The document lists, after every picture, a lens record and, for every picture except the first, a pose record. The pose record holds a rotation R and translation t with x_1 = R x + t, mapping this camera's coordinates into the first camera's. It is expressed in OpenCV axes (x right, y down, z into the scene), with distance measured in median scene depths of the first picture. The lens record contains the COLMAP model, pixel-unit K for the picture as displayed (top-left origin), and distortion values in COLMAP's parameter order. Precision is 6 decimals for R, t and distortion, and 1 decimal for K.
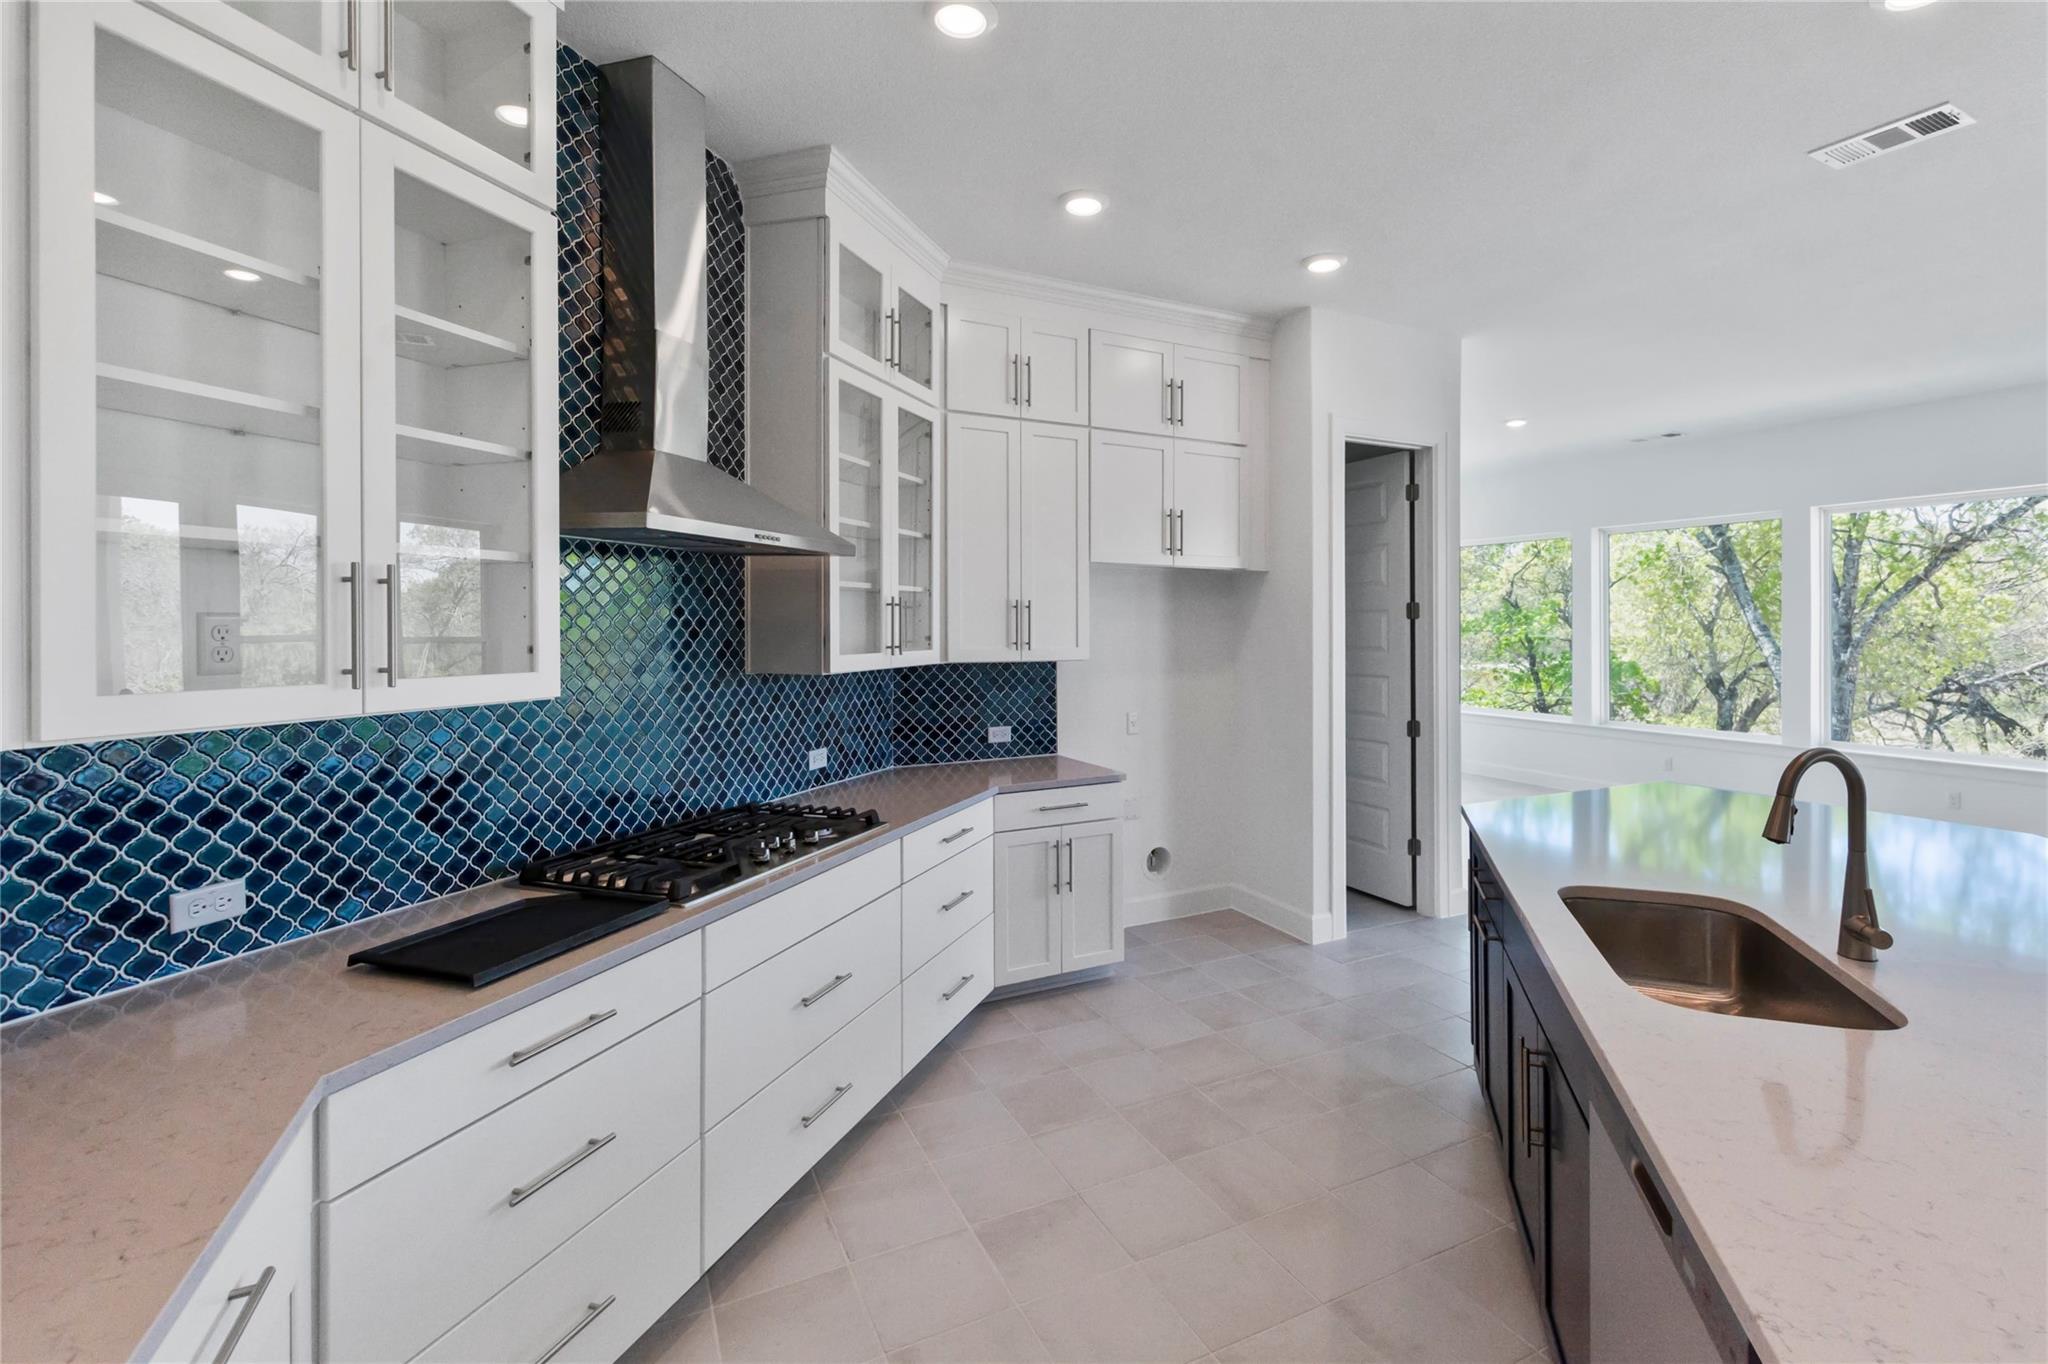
lens RADIAL K [[900.7, 0, 1055.7], [0, 900.7, 631.0], [0, 0, 1]] dist [0.002320, 0.000110]
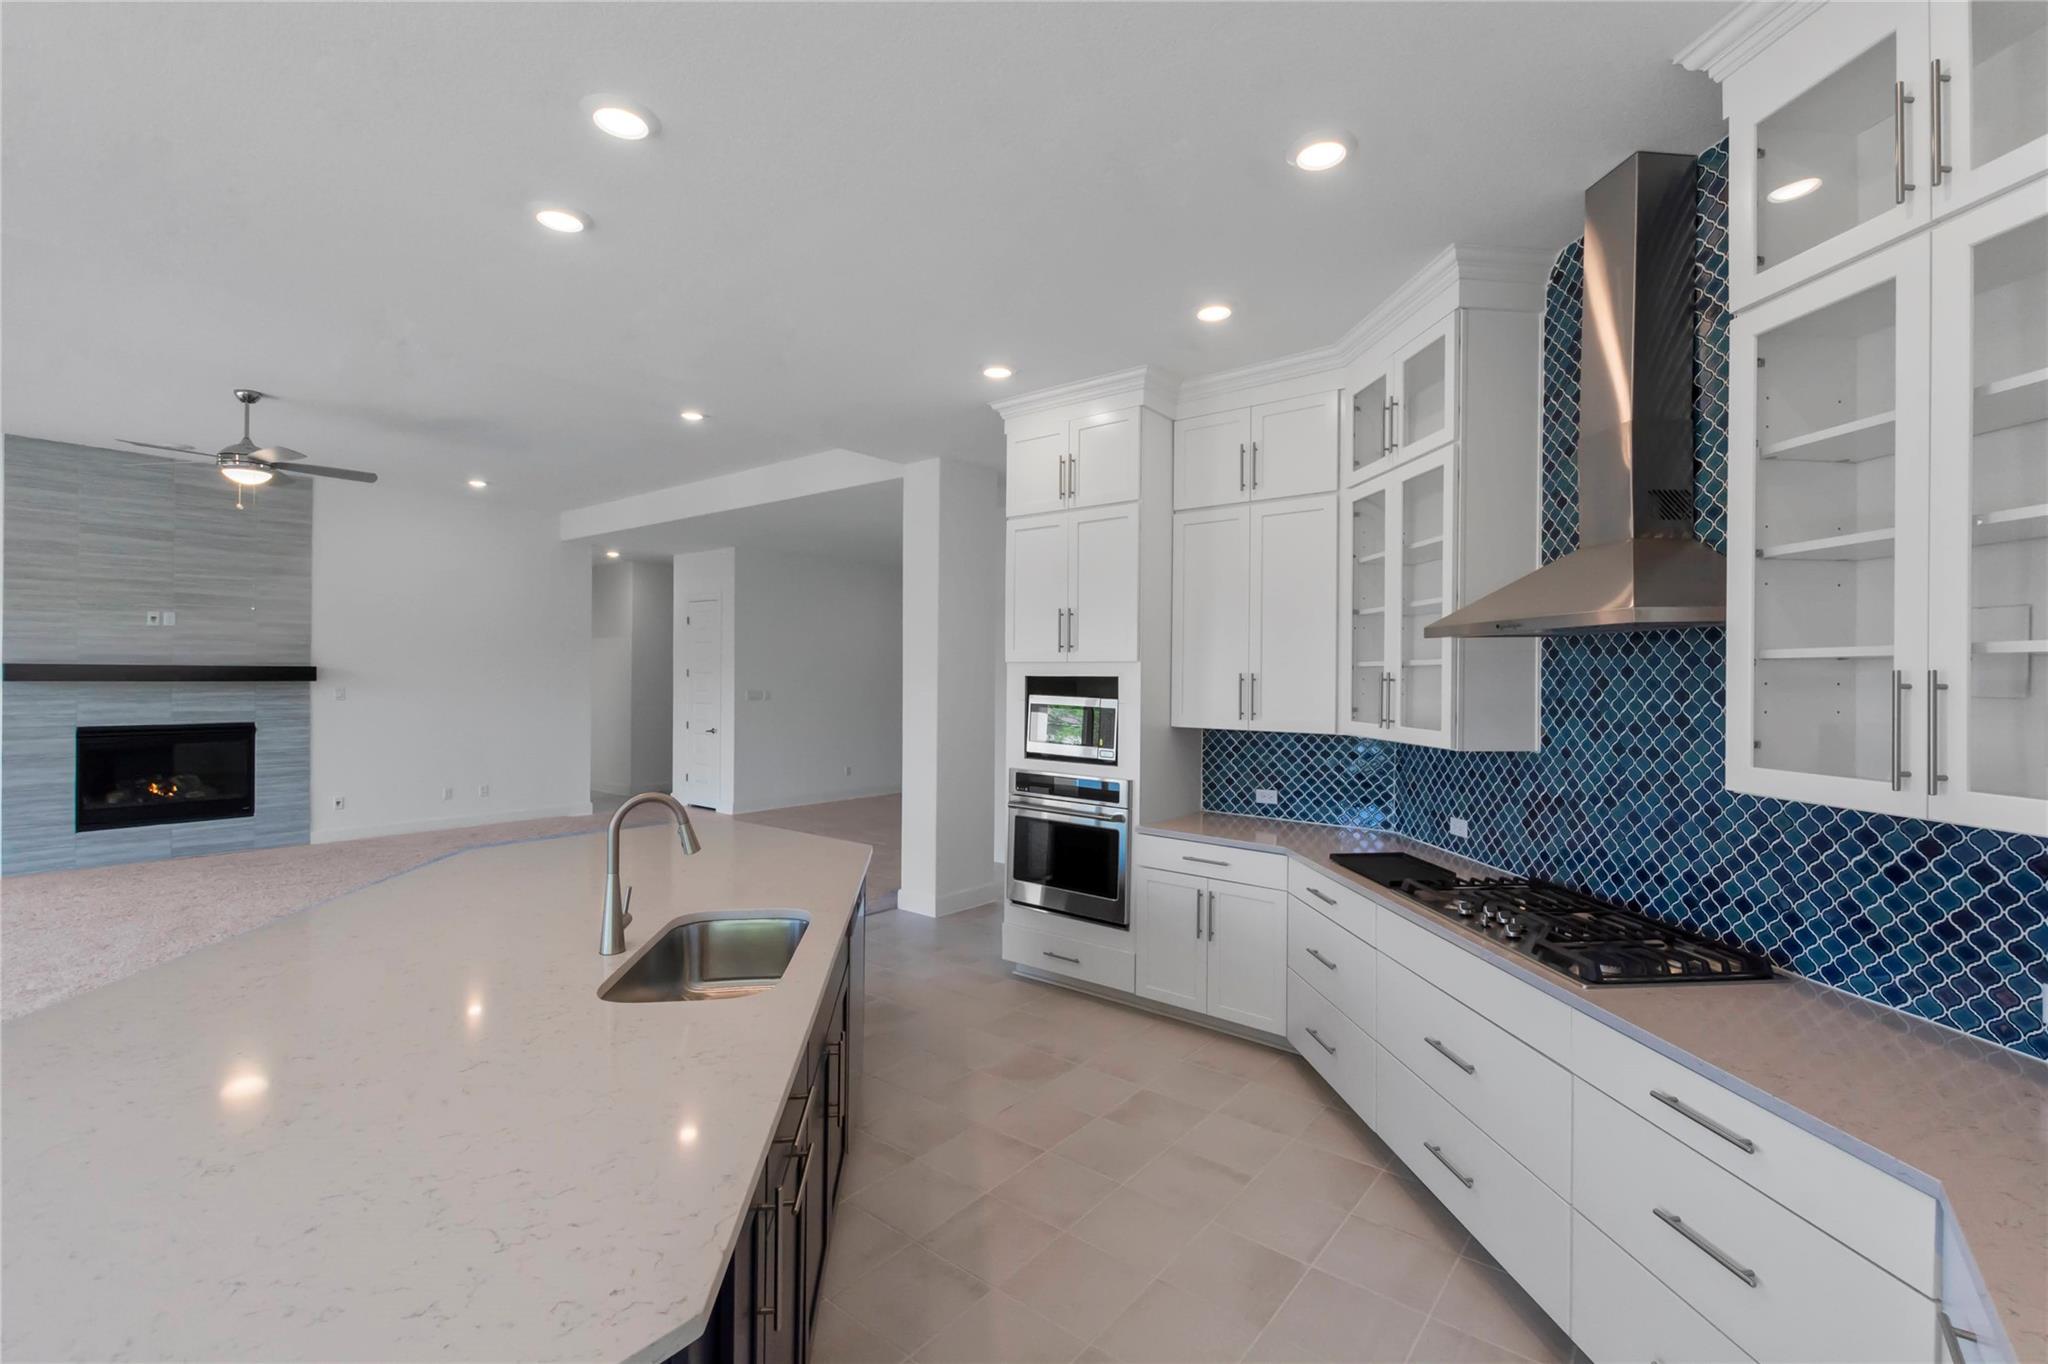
lens RADIAL K [[900.7, 0, 1049.2], [0, 900.7, 676.0], [0, 0, 1]] dist [0.002320, 0.000110]
pose [[-0.900926, -0.009941, -0.433858, 0.446593], [-0.013742, 0.999890, 0.005626, -0.030864], [0.433754, 0.011030, -0.900964, 1.241590]]
